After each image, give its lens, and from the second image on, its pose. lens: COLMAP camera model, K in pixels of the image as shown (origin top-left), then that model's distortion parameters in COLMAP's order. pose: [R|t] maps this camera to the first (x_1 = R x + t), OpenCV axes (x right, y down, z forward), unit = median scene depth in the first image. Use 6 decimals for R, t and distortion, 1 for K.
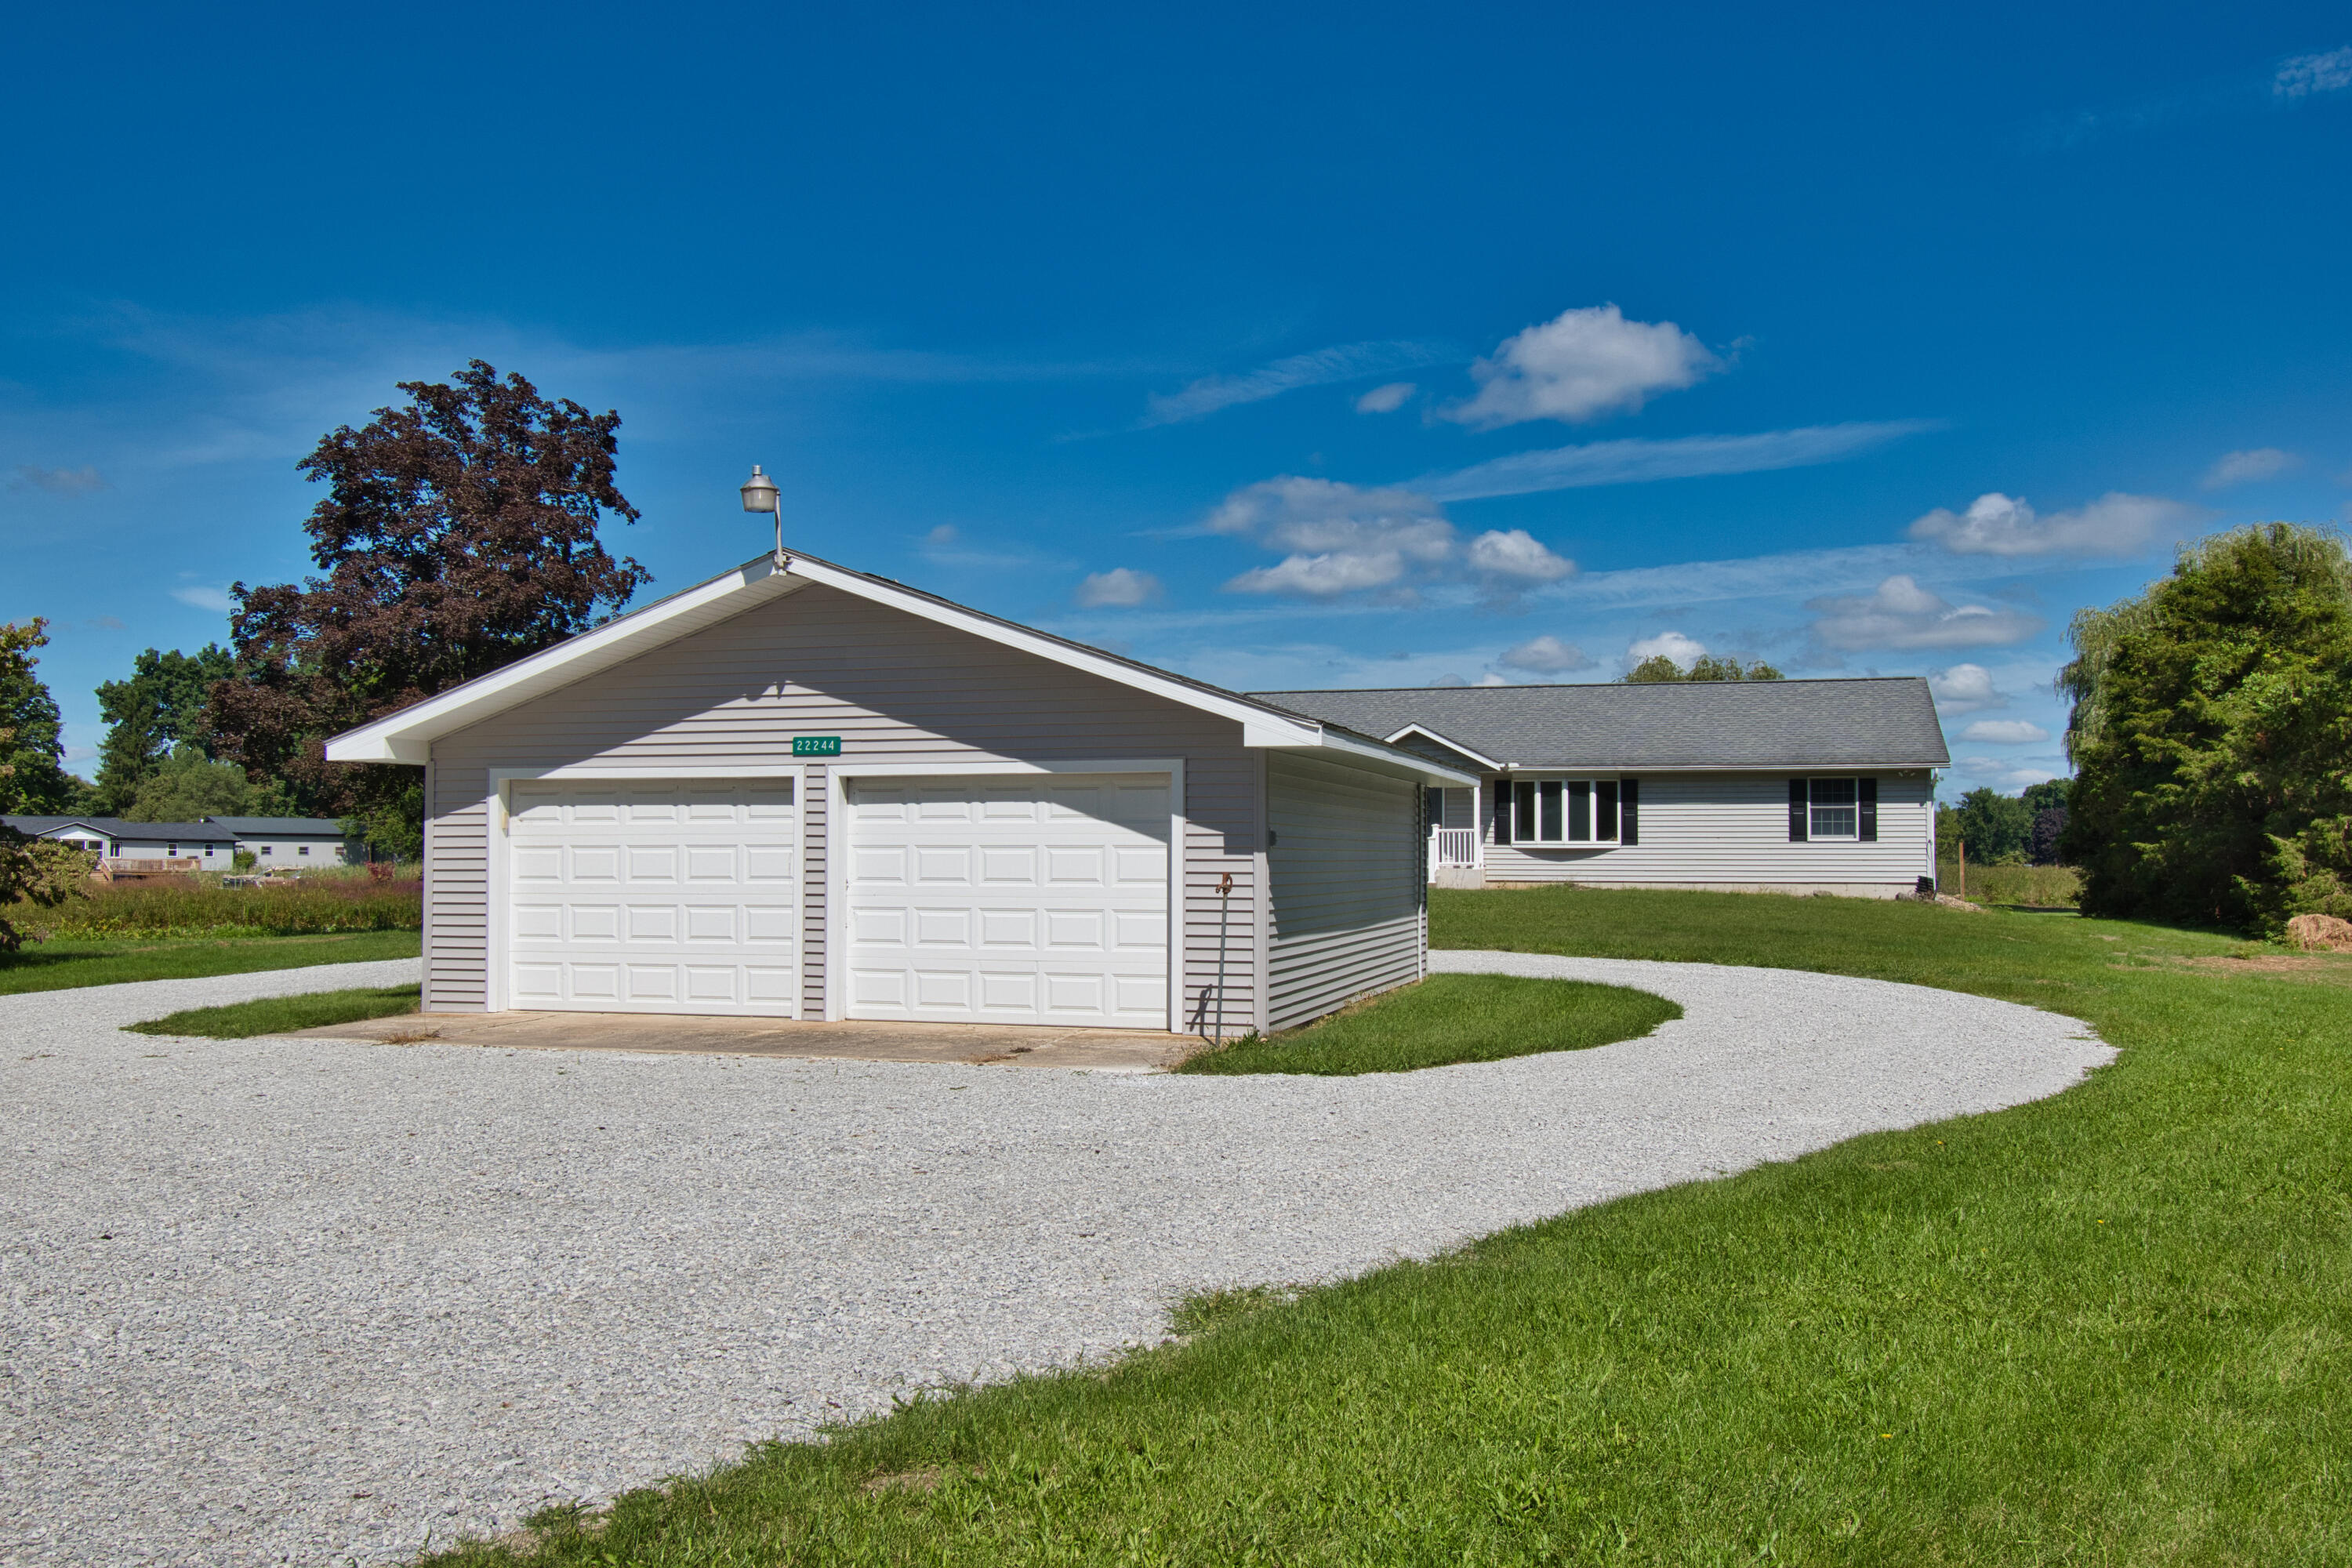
lens RADIAL K [[1777.8, 0, 1174.1], [0, 1777.8, 800.5], [0, 0, 1]] dist [-0.006750, -0.008206]
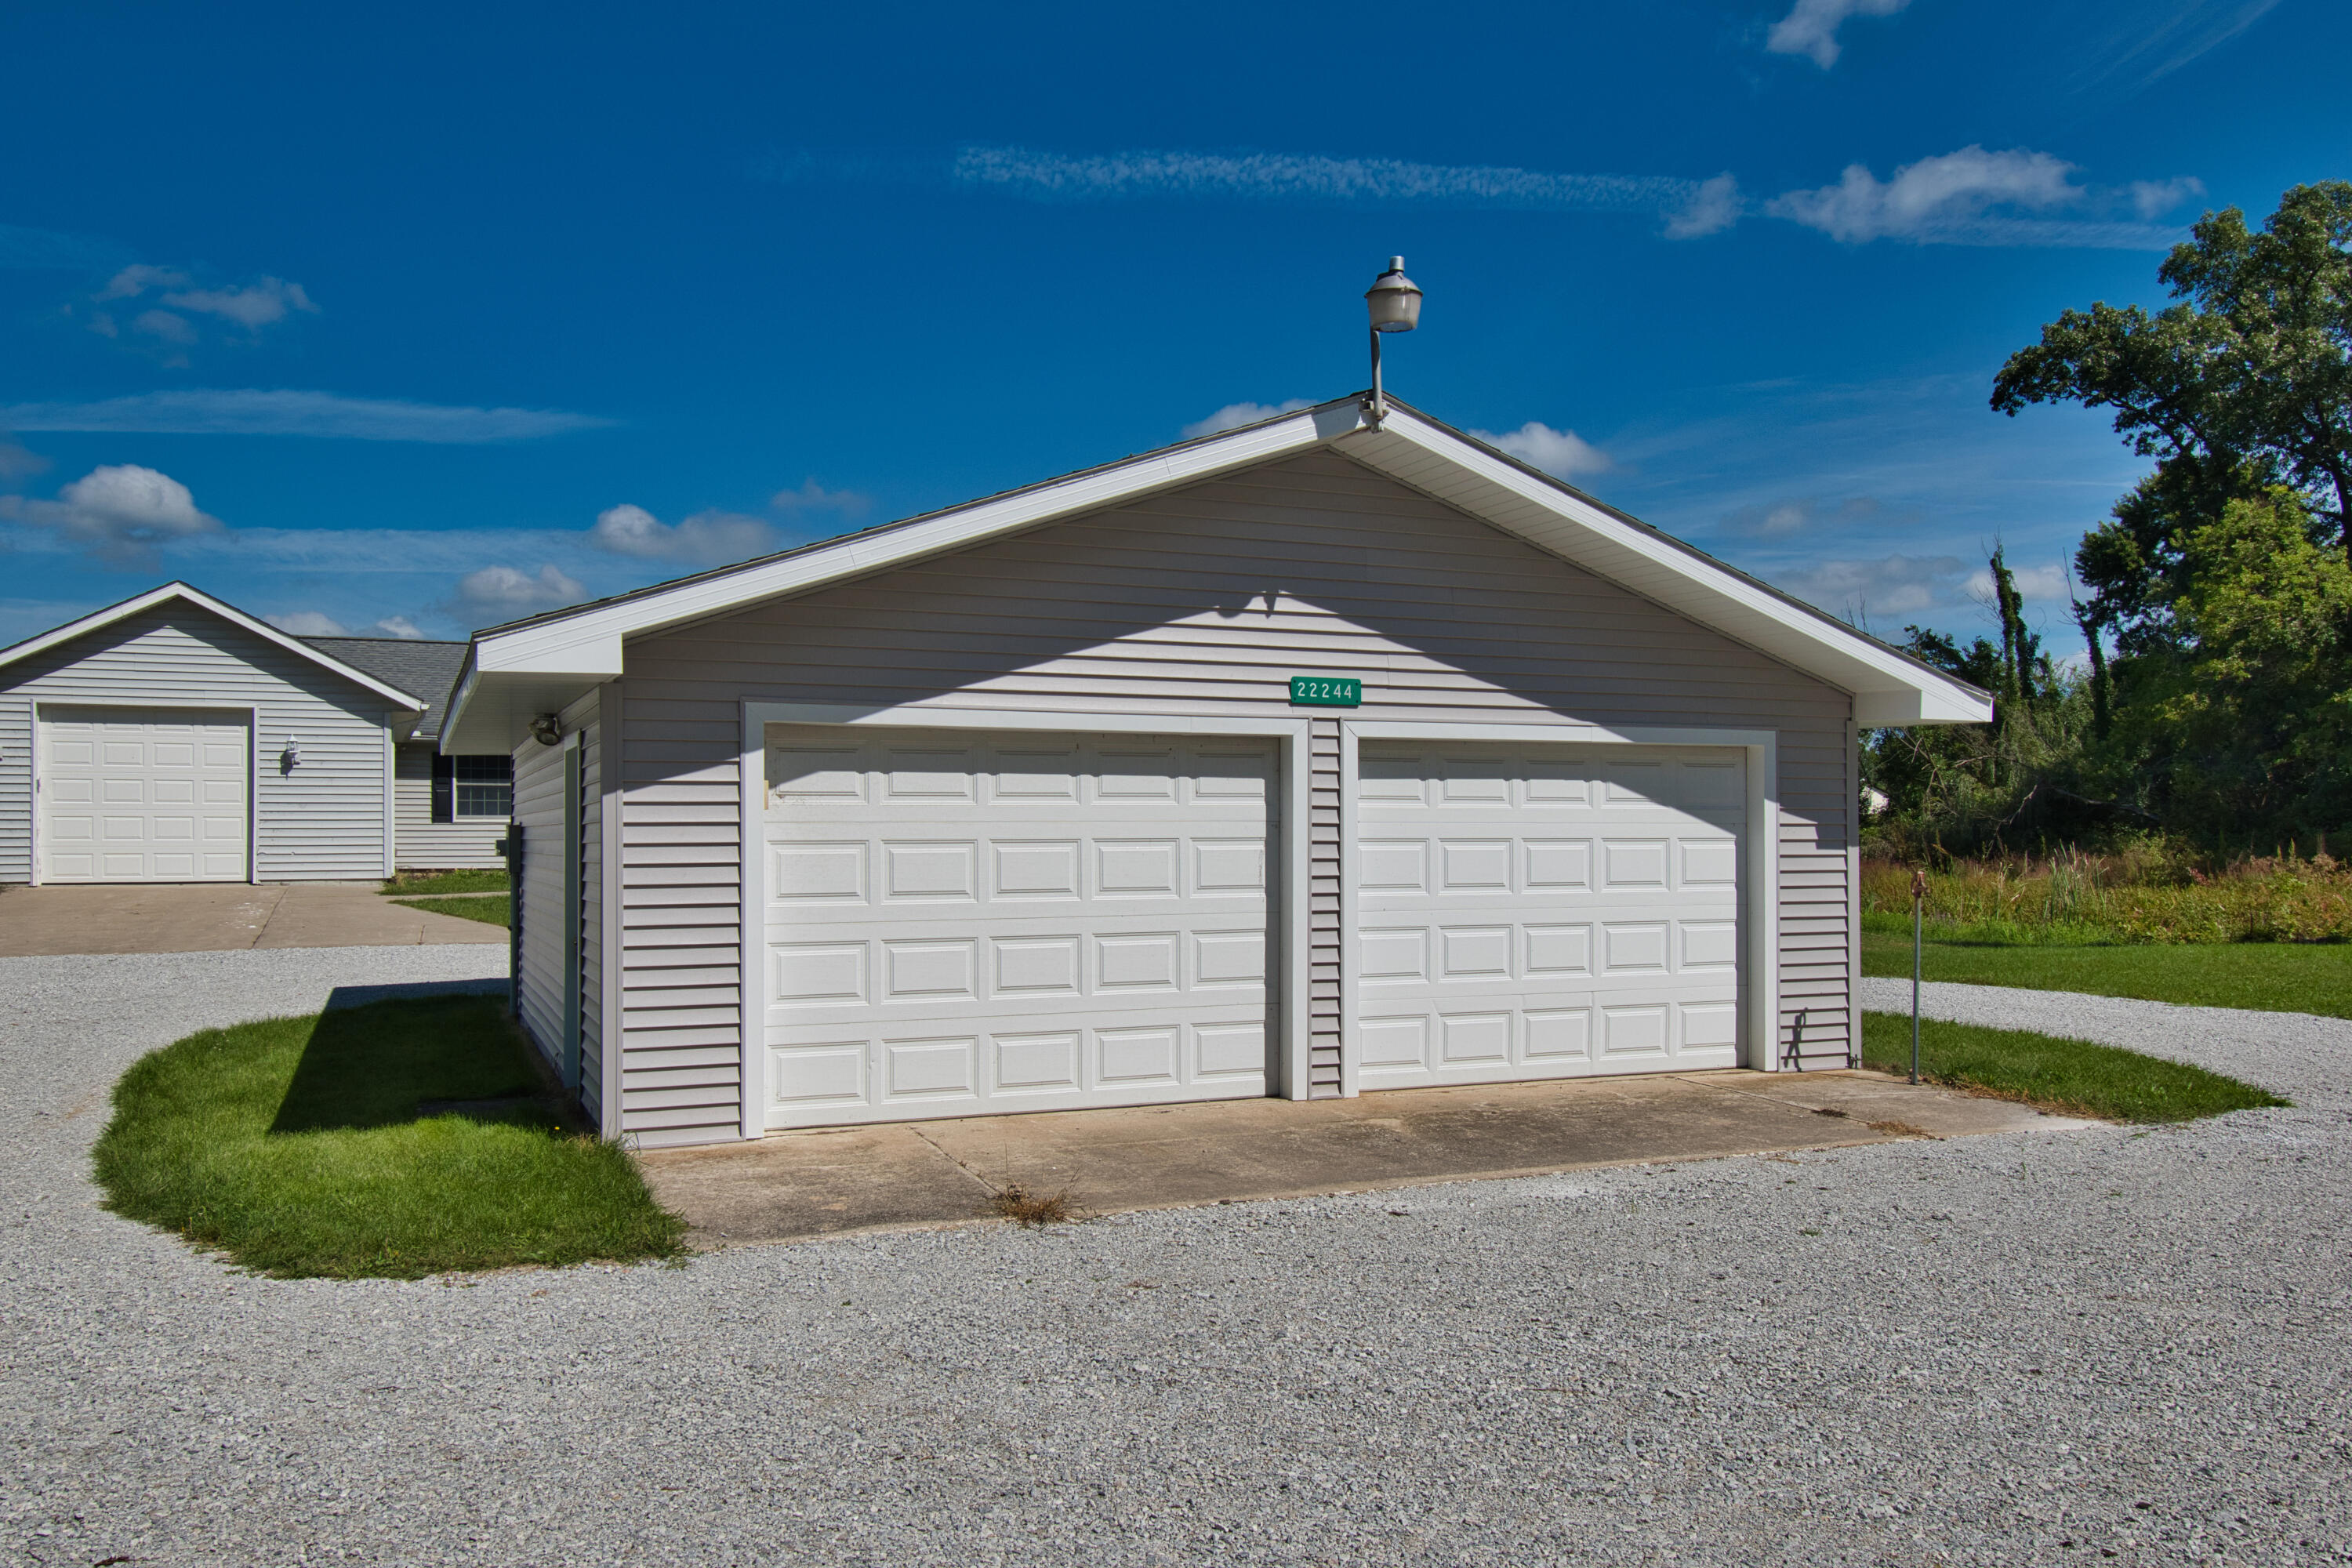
lens RADIAL K [[1777.8, 0, 1171.5], [0, 1777.8, 837.2], [0, 0, 1]] dist [-0.006750, -0.008206]
pose [[0.780793, -0.003890, 0.624778, -0.669610], [-0.017442, 0.999455, 0.028020, 0.006558], [-0.624547, -0.032776, 0.780299, 0.511315]]
